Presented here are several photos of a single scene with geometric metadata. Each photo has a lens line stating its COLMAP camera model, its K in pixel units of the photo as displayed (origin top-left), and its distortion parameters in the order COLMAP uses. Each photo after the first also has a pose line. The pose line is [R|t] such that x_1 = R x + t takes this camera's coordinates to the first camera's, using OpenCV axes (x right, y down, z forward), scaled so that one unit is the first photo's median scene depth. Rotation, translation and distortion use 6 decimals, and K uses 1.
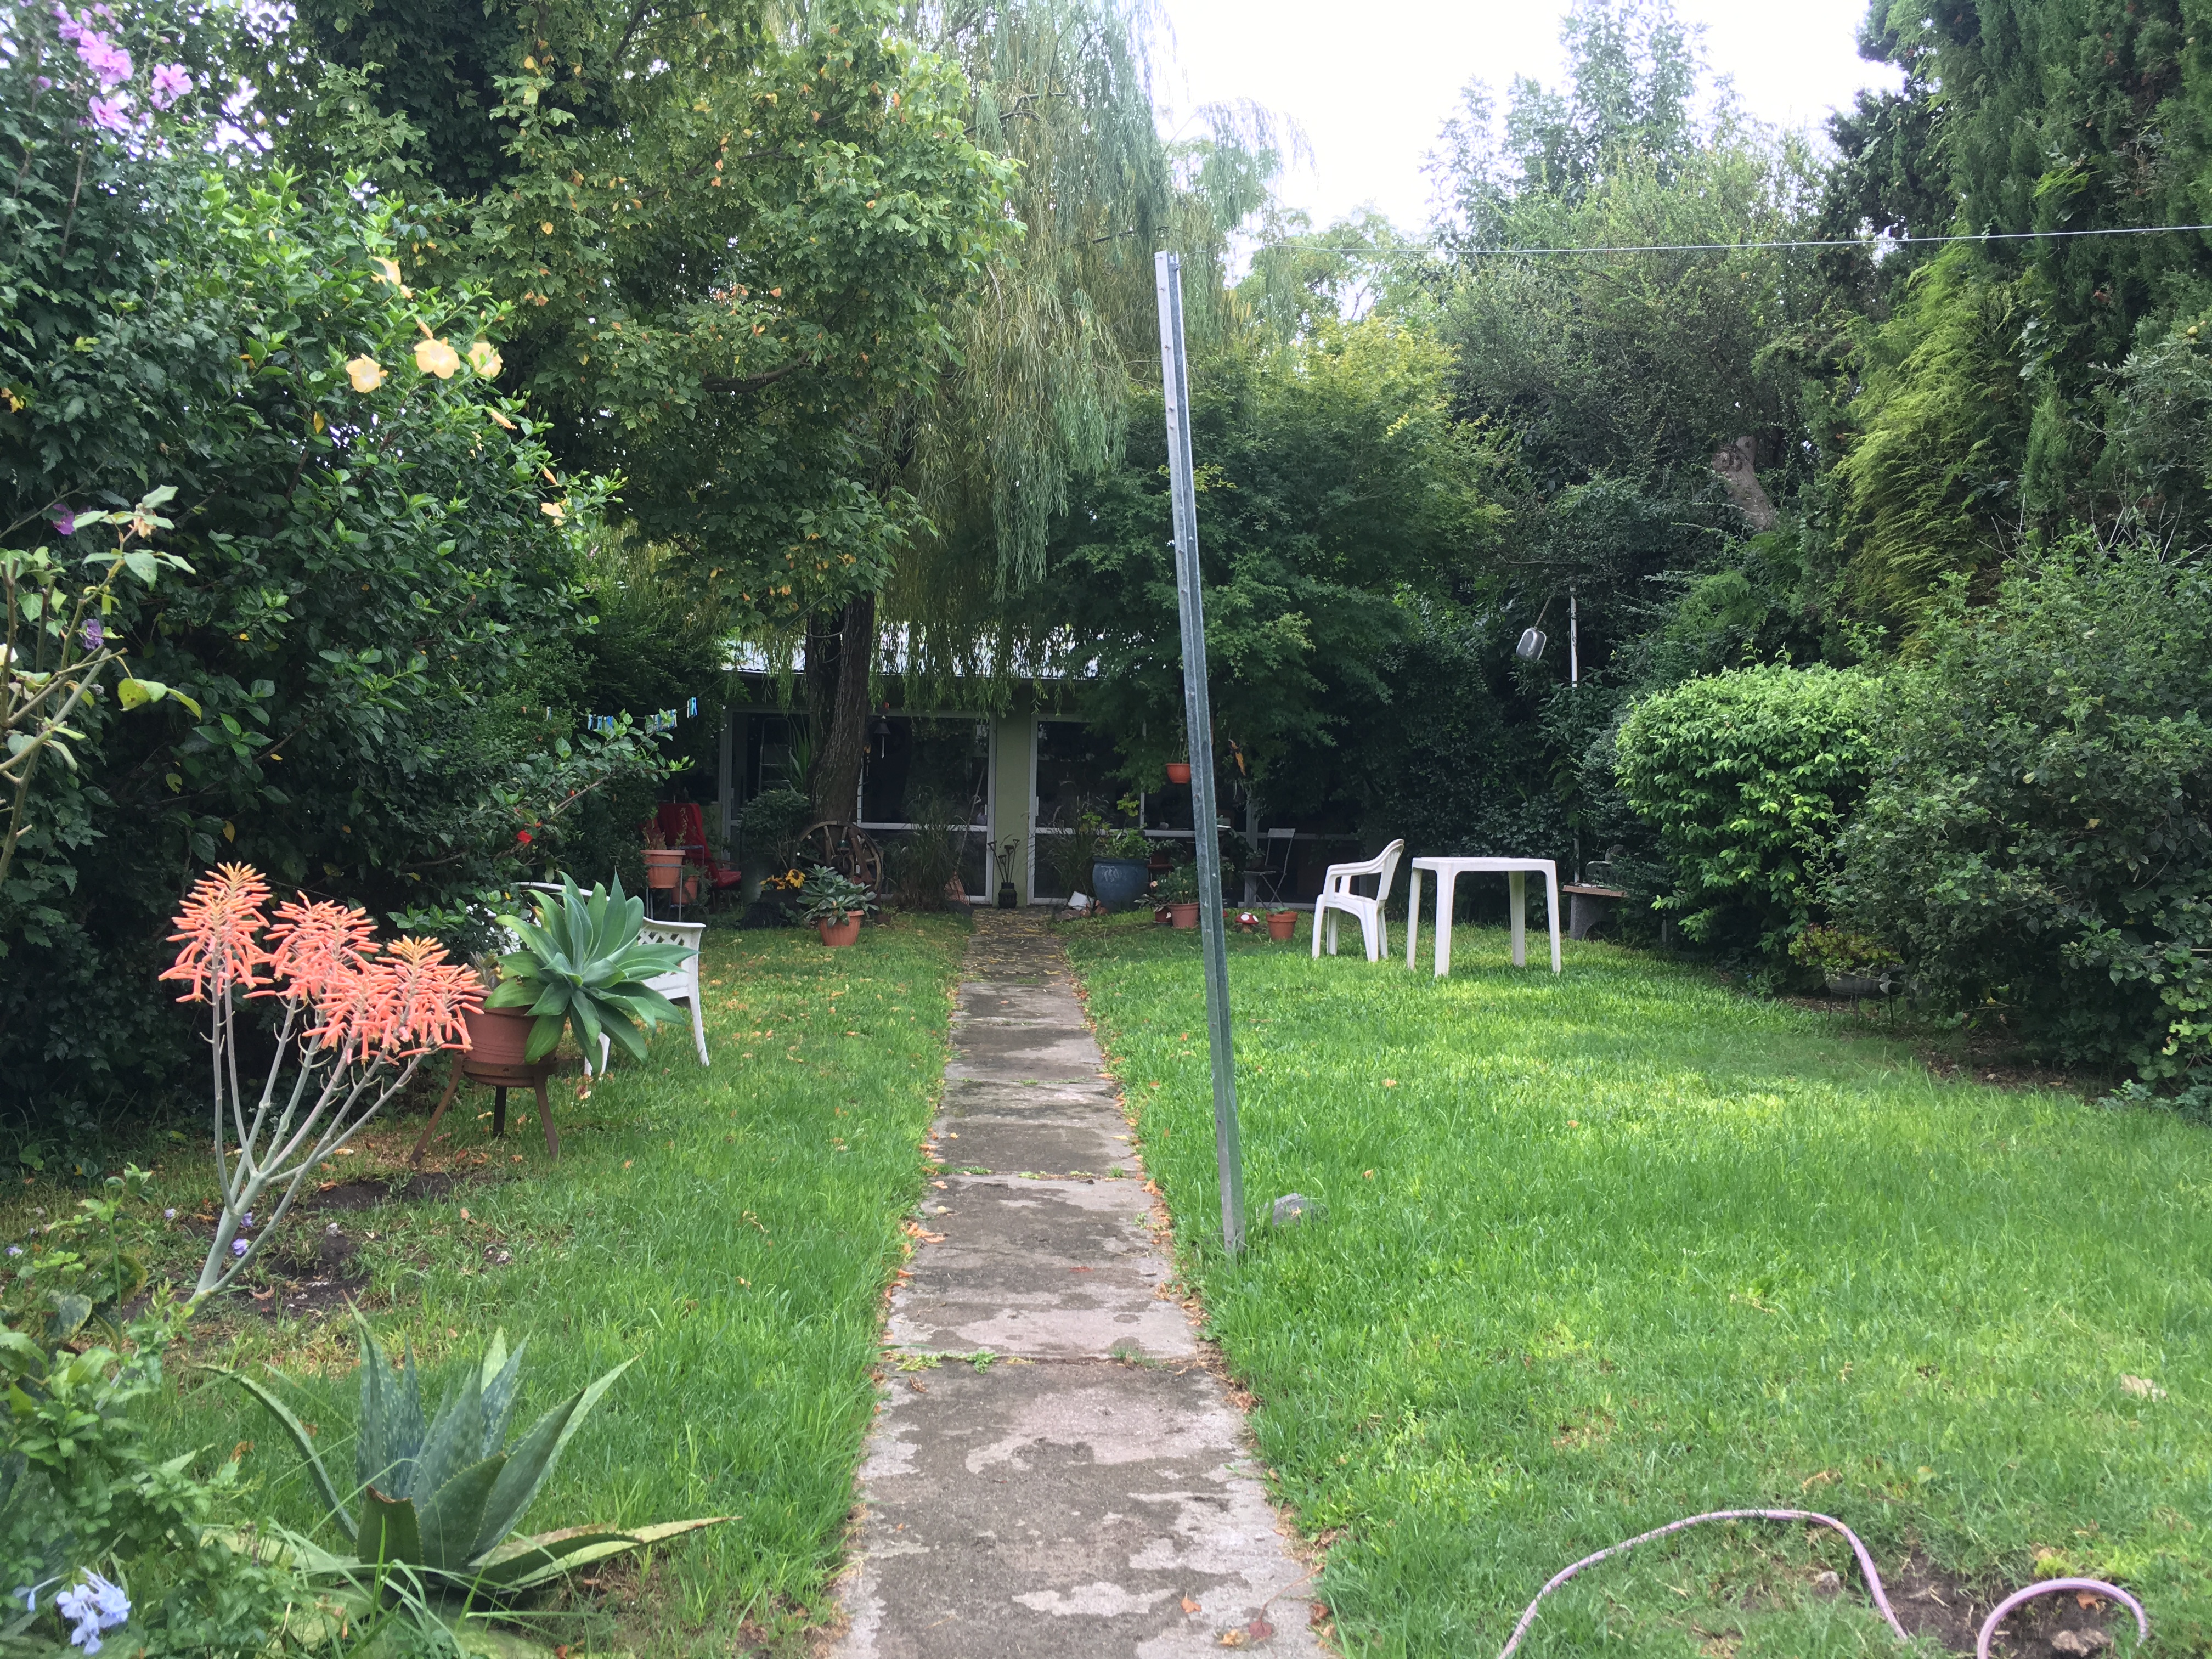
lens RADIAL K [[1862.2, 0, 1094.3], [0, 1862.2, 838.4], [0, 0, 1]] dist [0.056633, -0.087740]
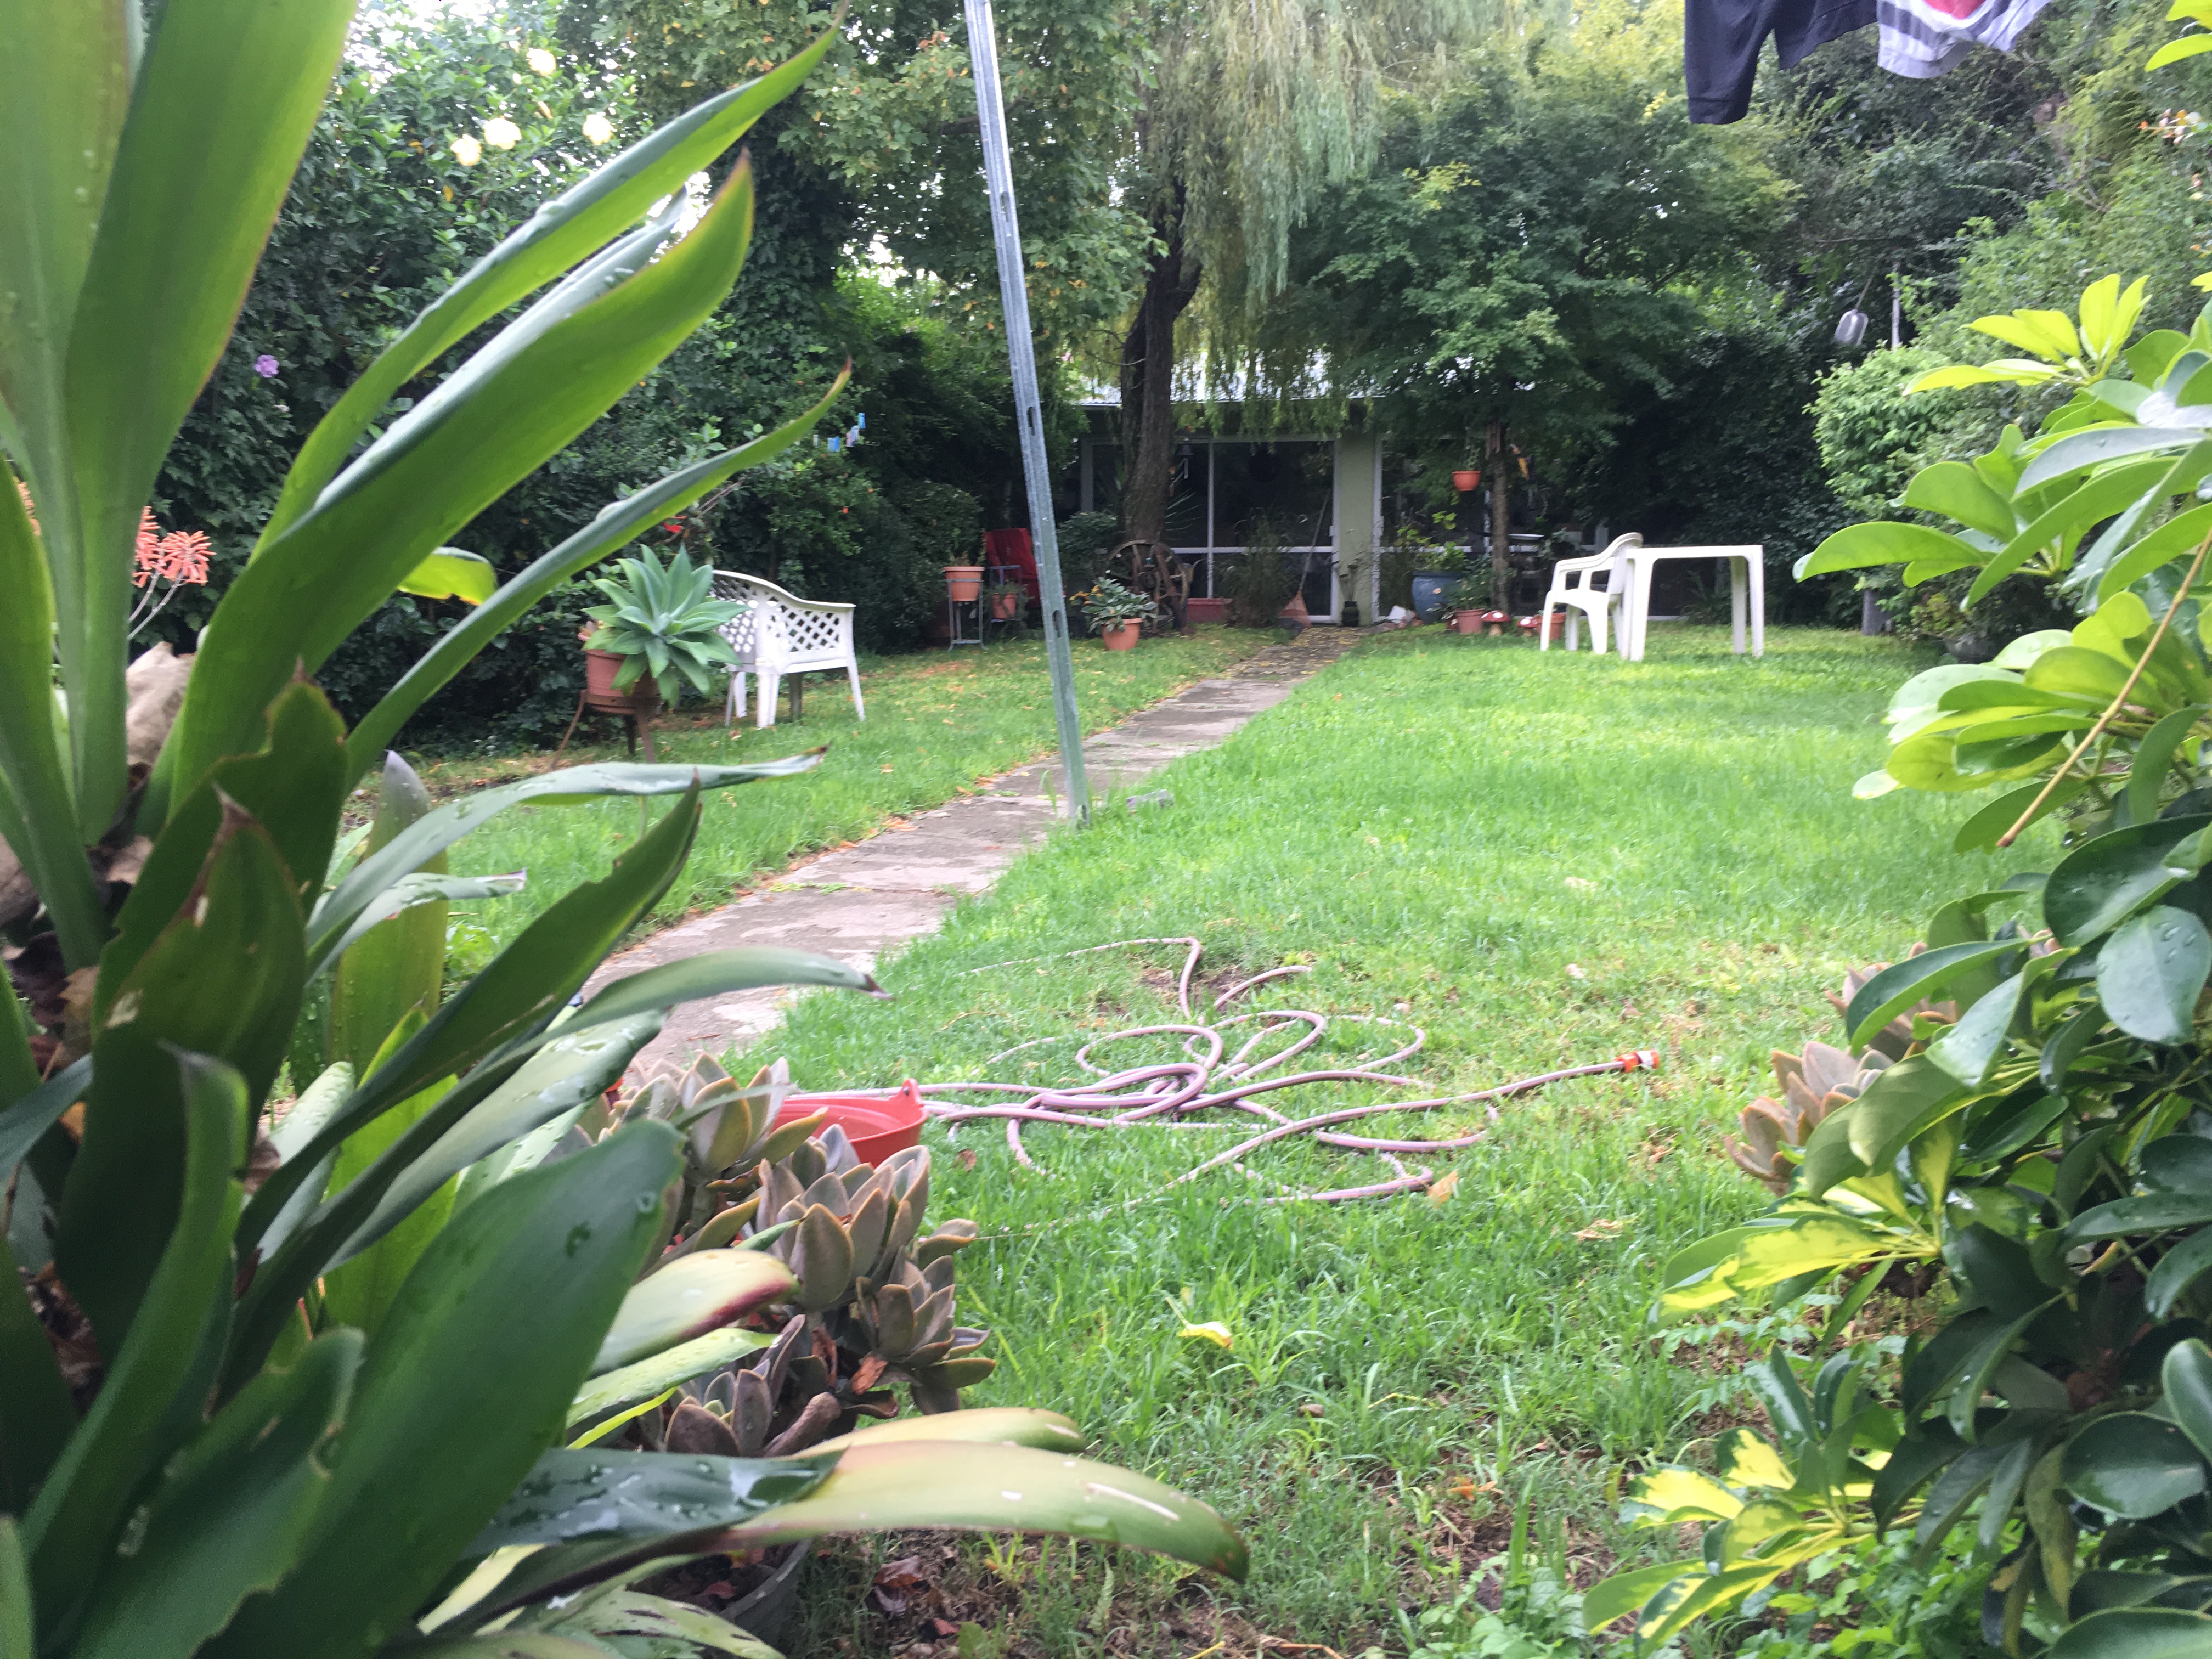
lens RADIAL K [[1862.2, 0, 1097.0], [0, 1862.2, 842.3], [0, 0, 1]] dist [0.056633, -0.087740]
pose [[0.962099, 0.013068, -0.272388, 0.179705], [0.023854, 0.990990, 0.131798, 0.028822], [0.271656, -0.133300, 0.953118, -0.077440]]
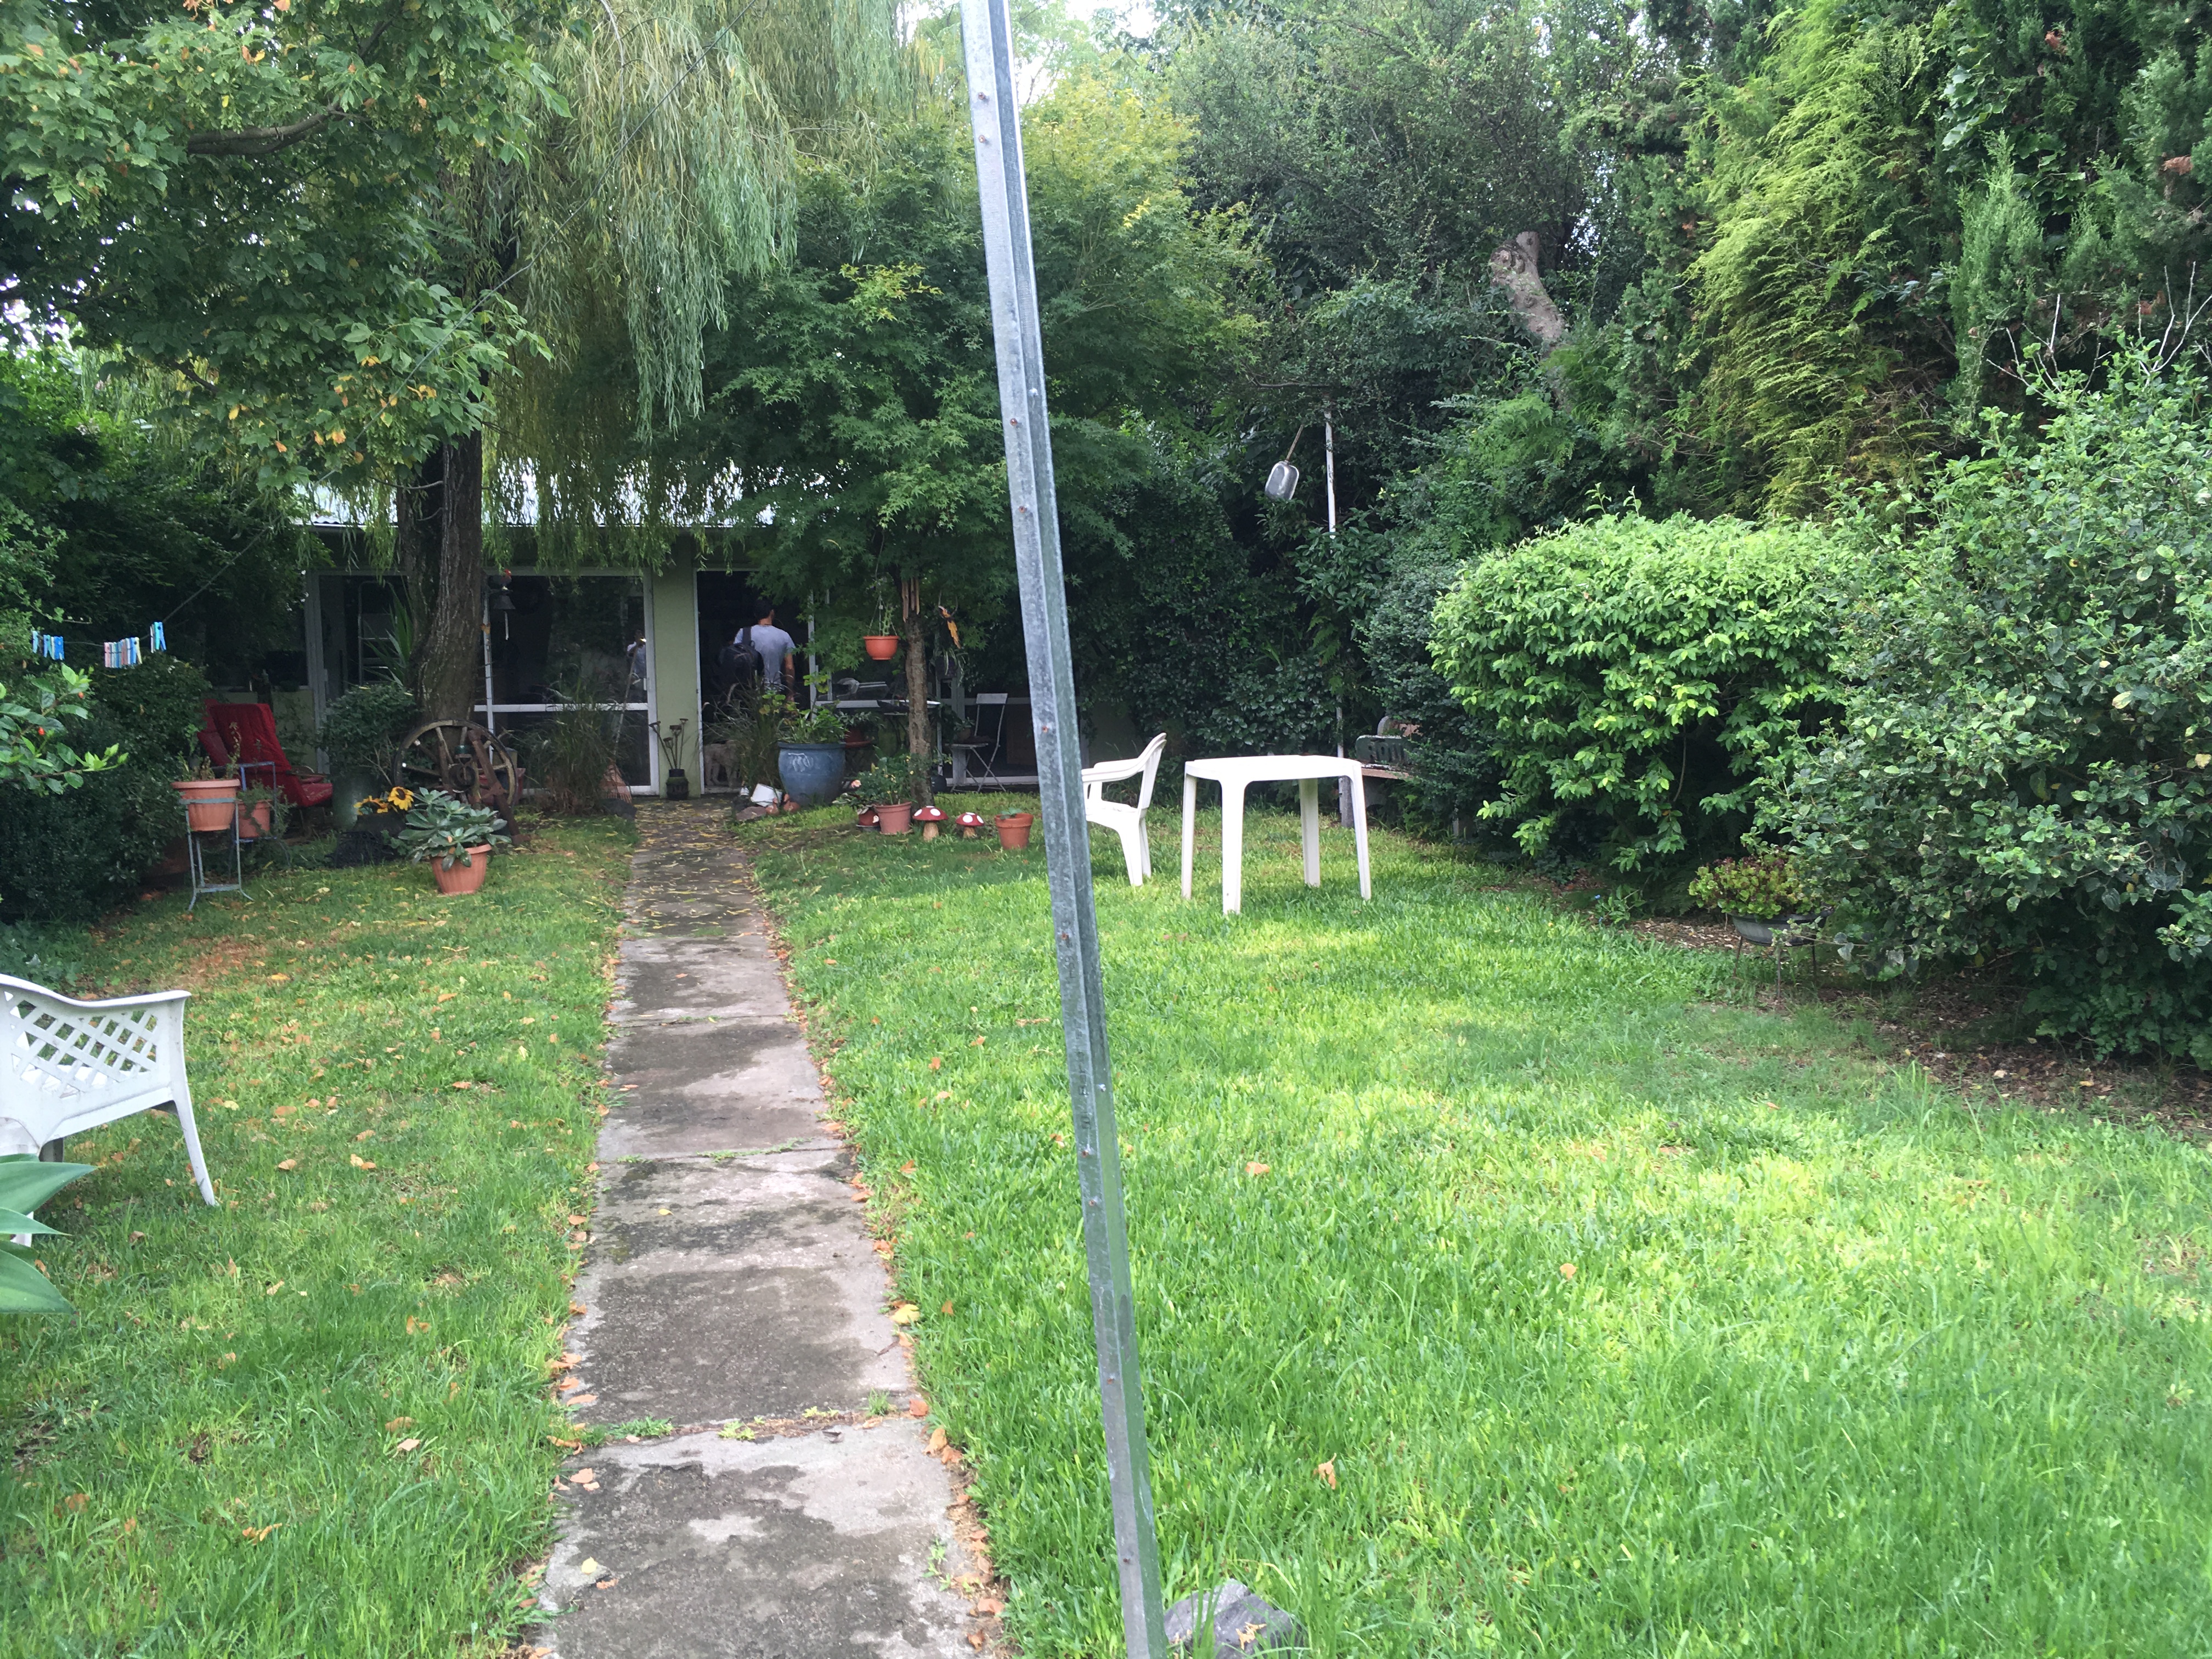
lens RADIAL K [[1862.2, 0, 1096.2], [0, 1862.2, 843.7], [0, 0, 1]] dist [0.056633, -0.087740]
pose [[0.984114, -0.052450, 0.169611, -0.007148], [0.035569, 0.994243, 0.101077, -0.038810], [-0.173936, -0.093438, 0.980314, 0.217458]]
